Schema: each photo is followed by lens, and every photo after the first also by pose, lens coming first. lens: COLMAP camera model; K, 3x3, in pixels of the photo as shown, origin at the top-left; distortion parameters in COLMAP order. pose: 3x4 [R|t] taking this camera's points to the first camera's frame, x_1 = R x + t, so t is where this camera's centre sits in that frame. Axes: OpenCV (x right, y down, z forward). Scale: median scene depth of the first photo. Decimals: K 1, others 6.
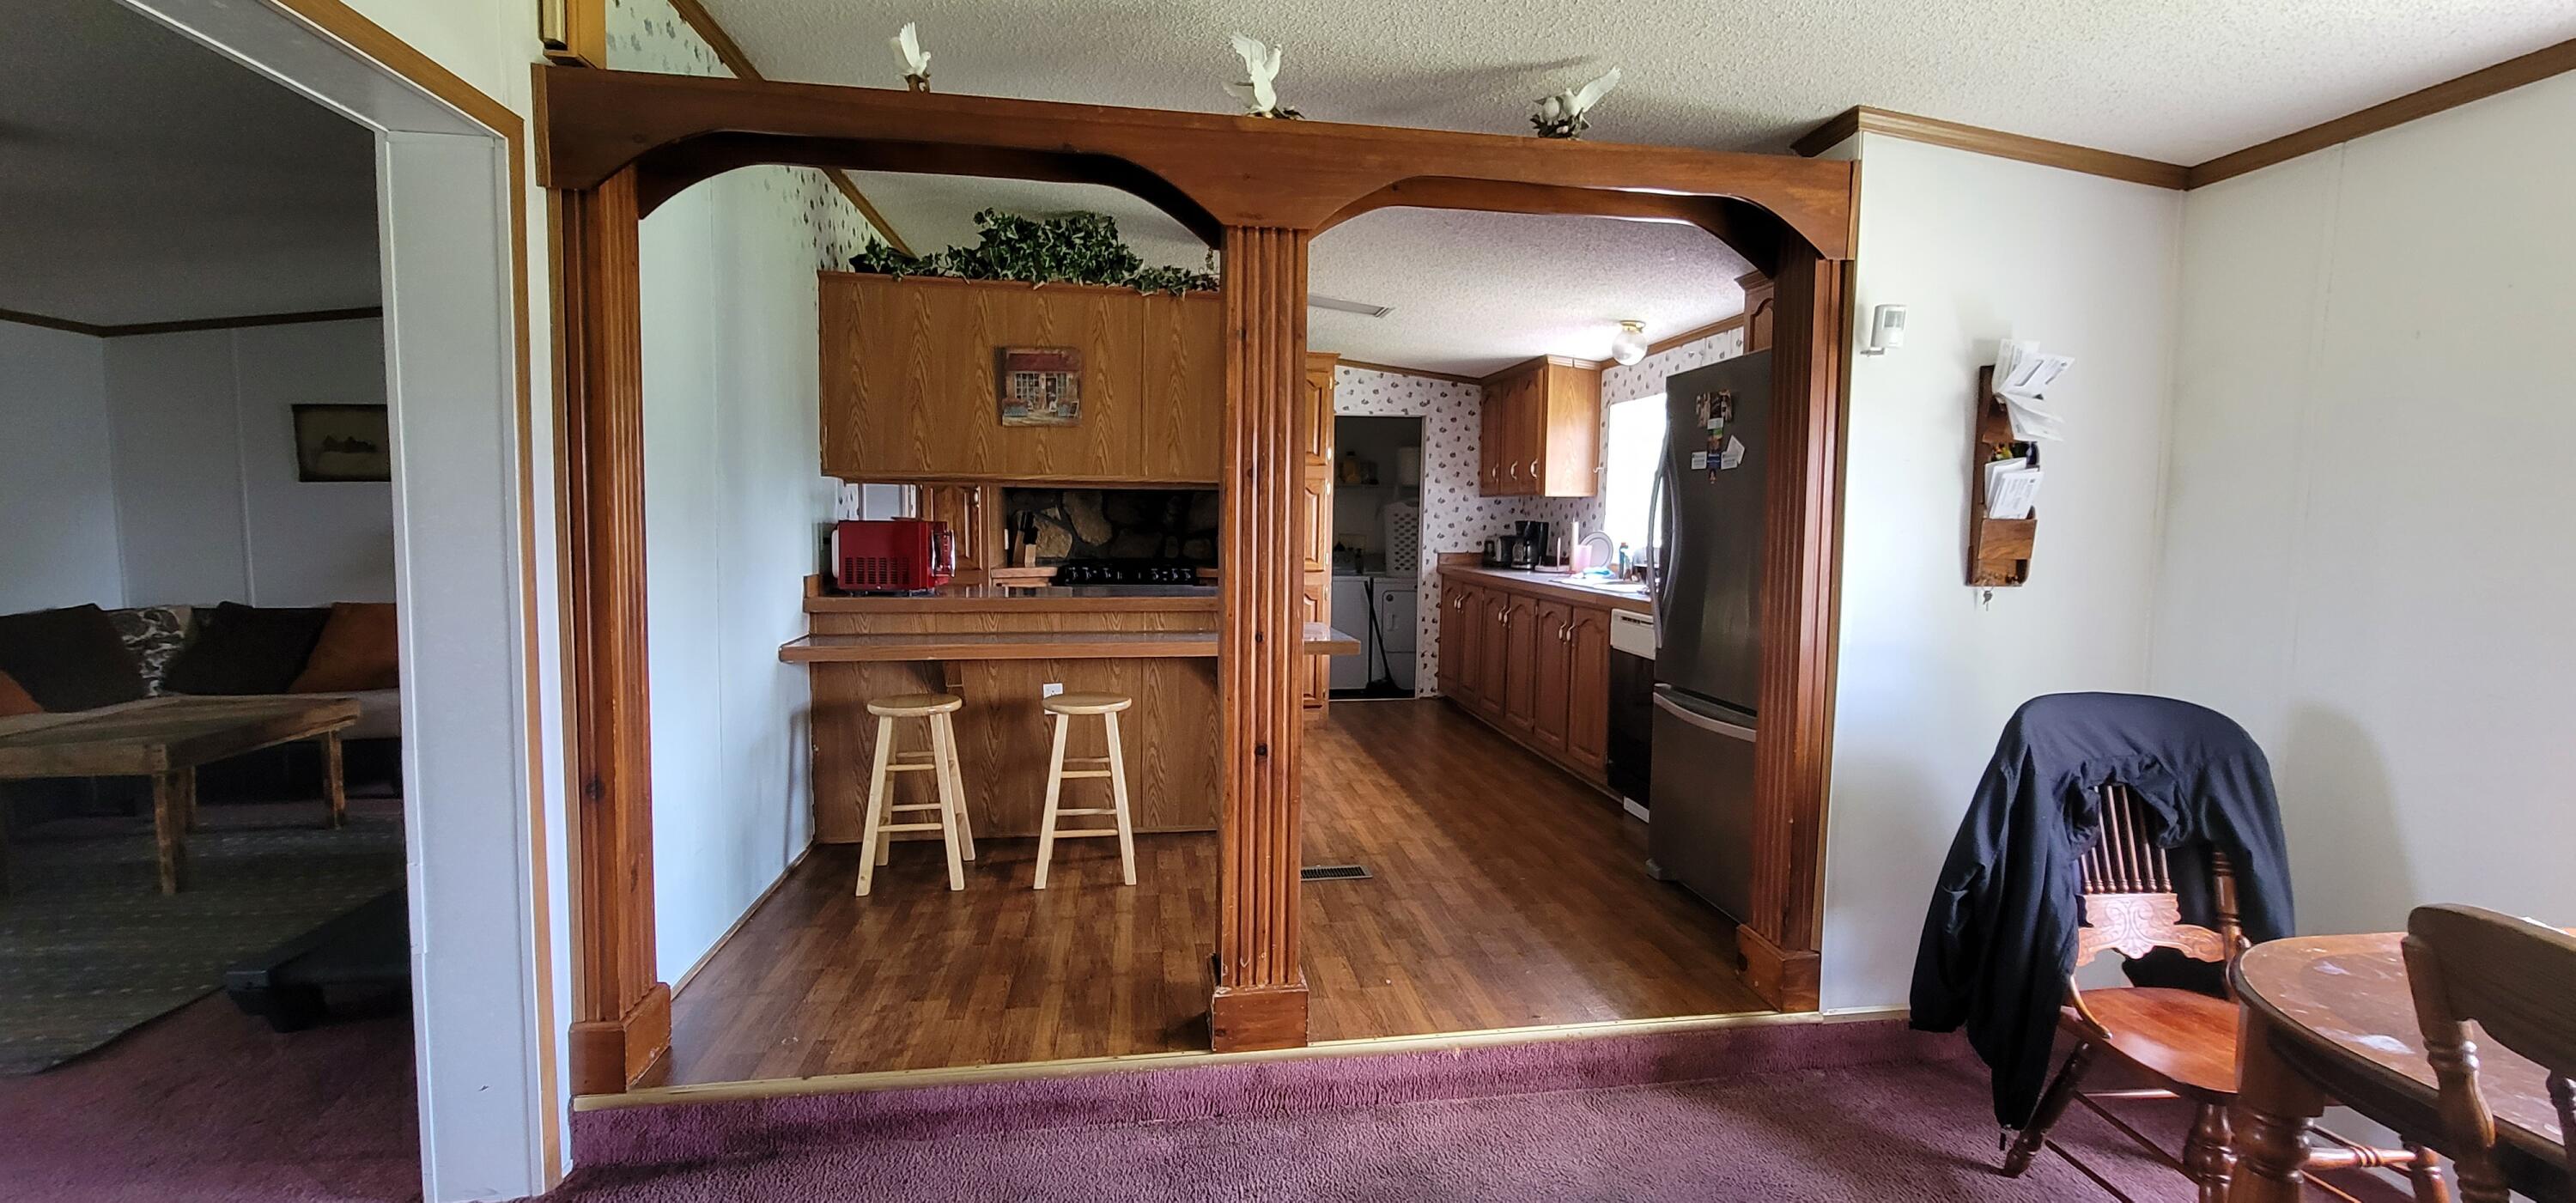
lens RADIAL K [[1063.3, 0, 1288.0], [0, 1063.3, 601.5], [0, 0, 1]] dist [0.000408, 0.000030]
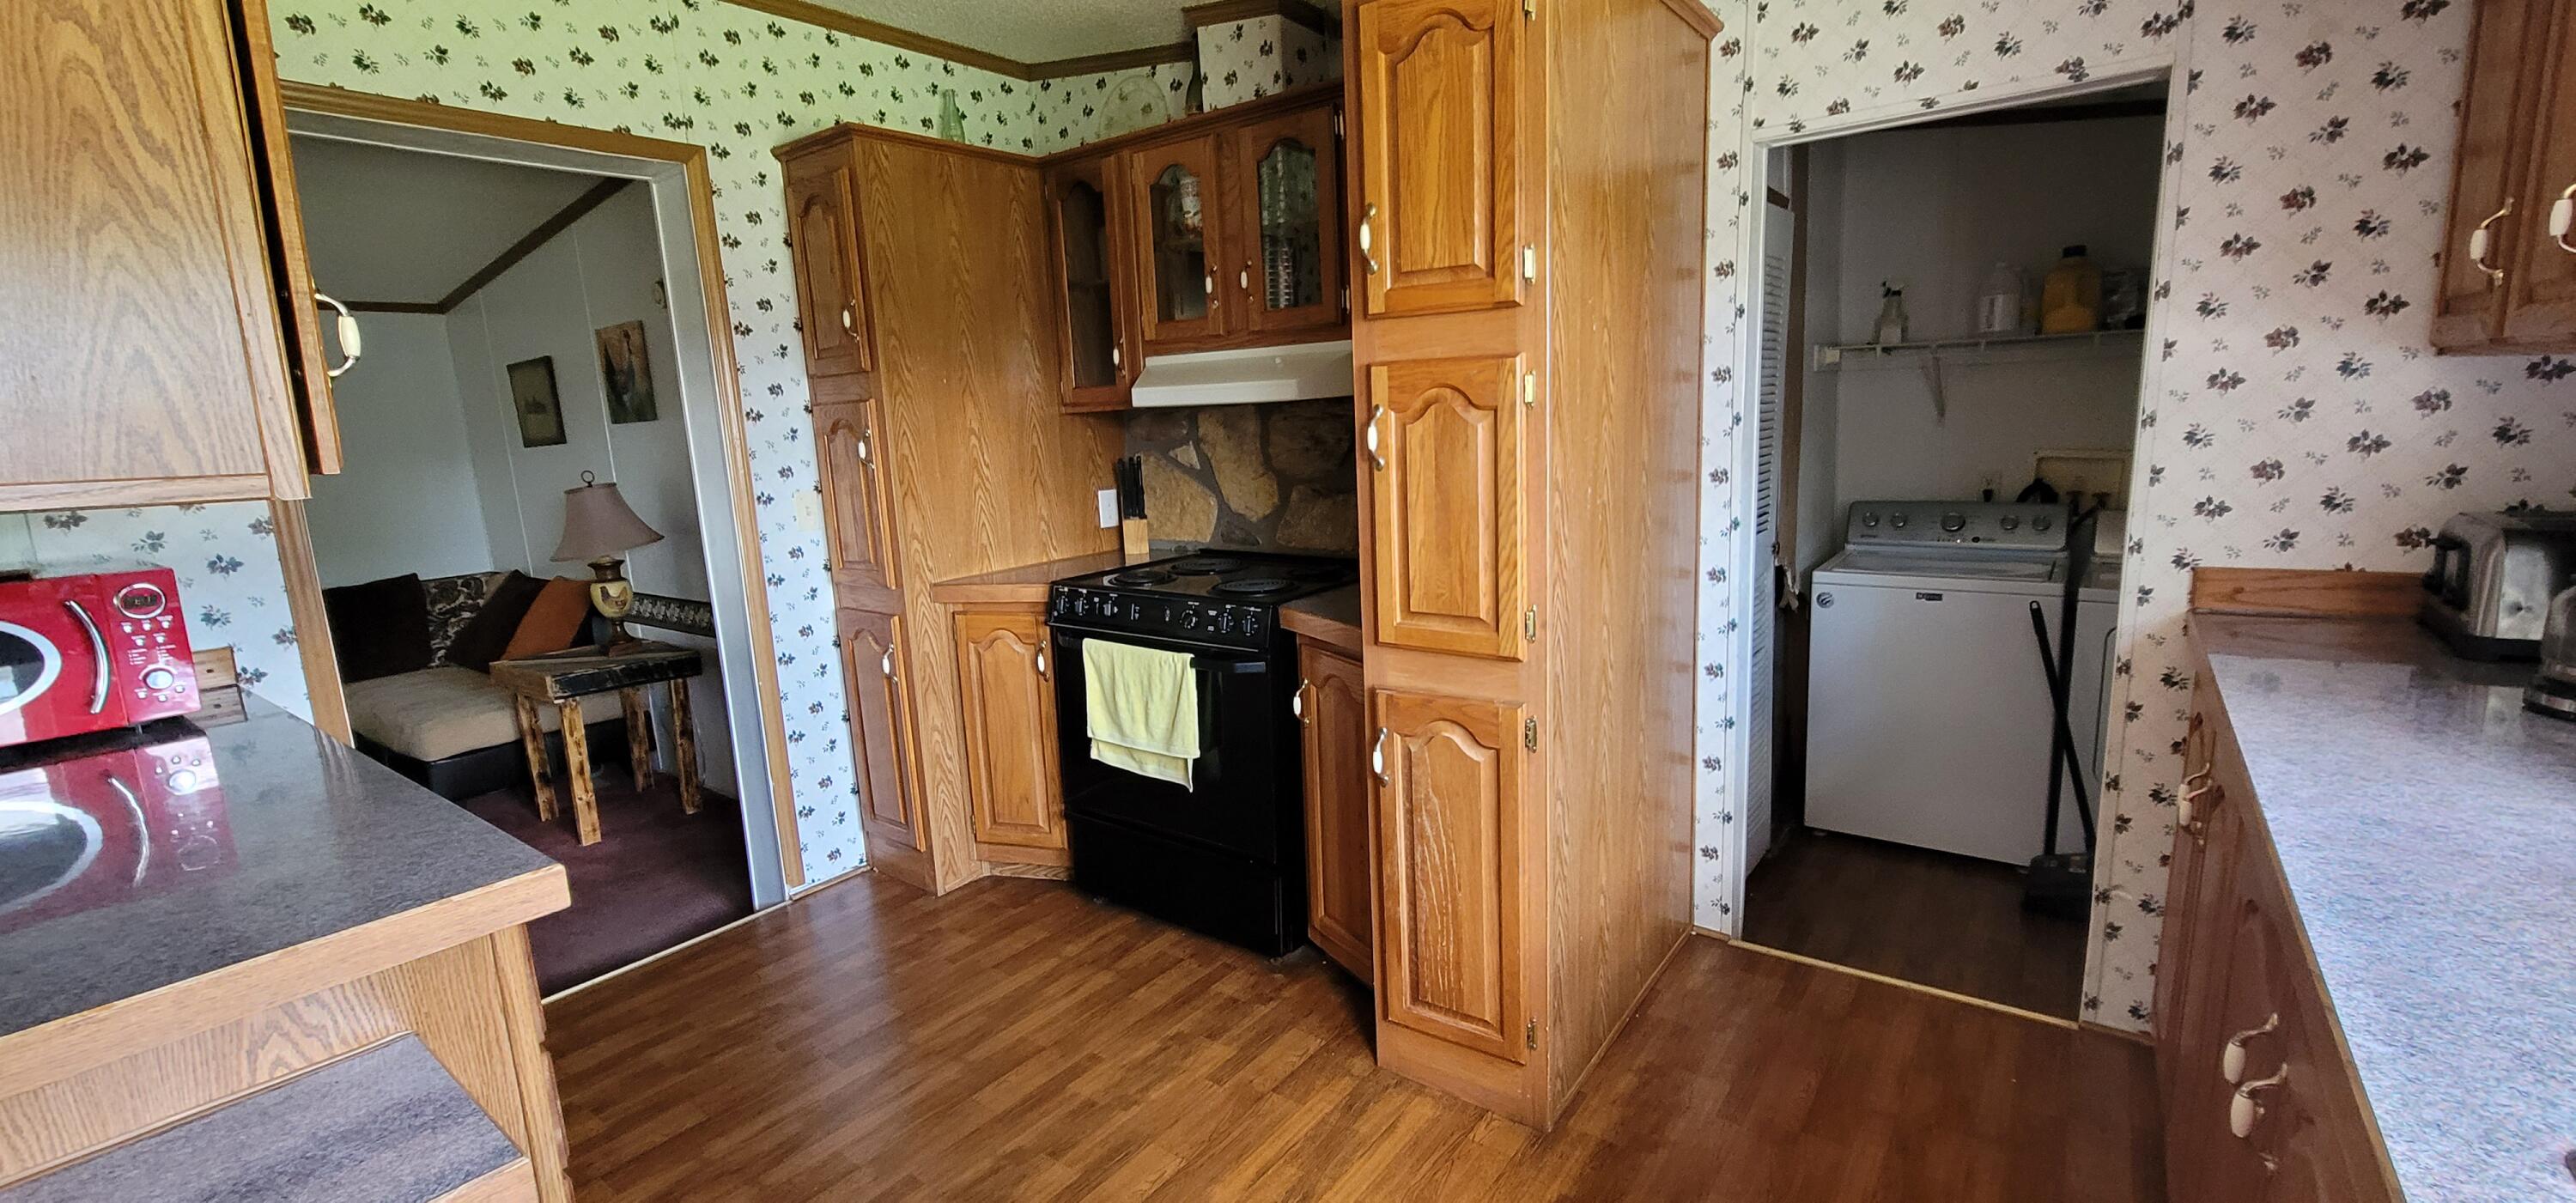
lens RADIAL K [[1063.3, 0, 1288.0], [0, 1063.3, 601.5], [0, 0, 1]] dist [0.000408, 0.000030]
pose [[0.697267, 0.086802, -0.711536, 0.176640], [-0.001081, 0.992767, 0.120051, -0.071053], [0.716810, -0.082939, 0.692318, 0.634333]]
